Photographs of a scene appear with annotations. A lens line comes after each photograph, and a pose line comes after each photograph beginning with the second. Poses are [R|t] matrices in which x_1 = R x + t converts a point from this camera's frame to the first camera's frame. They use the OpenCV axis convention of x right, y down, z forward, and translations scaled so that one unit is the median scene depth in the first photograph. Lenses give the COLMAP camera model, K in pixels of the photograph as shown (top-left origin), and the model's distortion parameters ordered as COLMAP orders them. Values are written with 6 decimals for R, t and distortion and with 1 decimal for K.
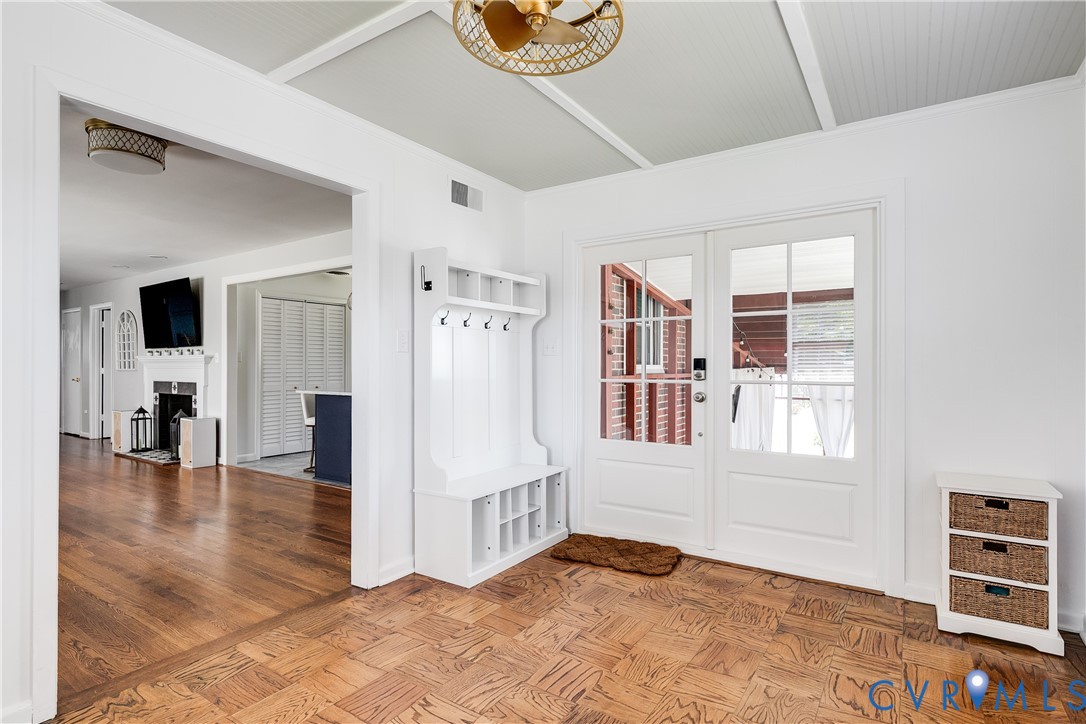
lens RADIAL K [[548.7, 0, 543.8], [0, 548.7, 363.3], [0, 0, 1]] dist [-0.001762, -0.000412]
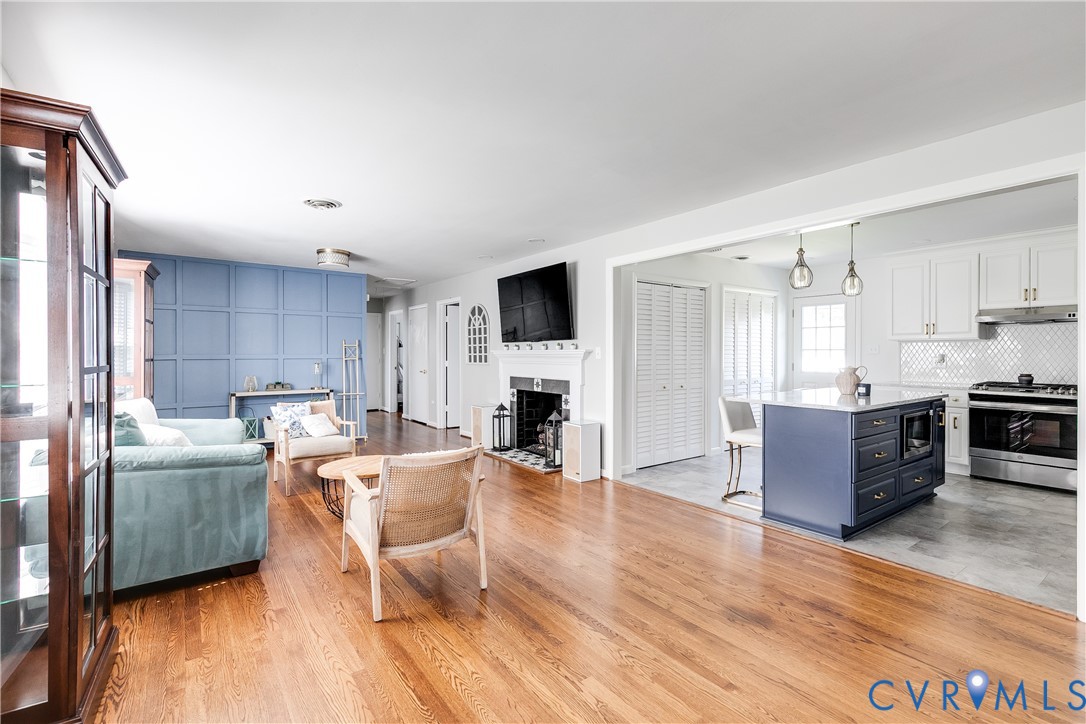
lens RADIAL K [[499.1, 0, 542.5], [0, 499.1, 356.4], [0, 0, 1]] dist [0.002189, 0.000039]
pose [[0.935197, 0.004262, -0.354103, -0.362863], [-0.001213, 0.999960, 0.008833, -0.010332], [0.354126, -0.007831, 0.935165, 0.213799]]
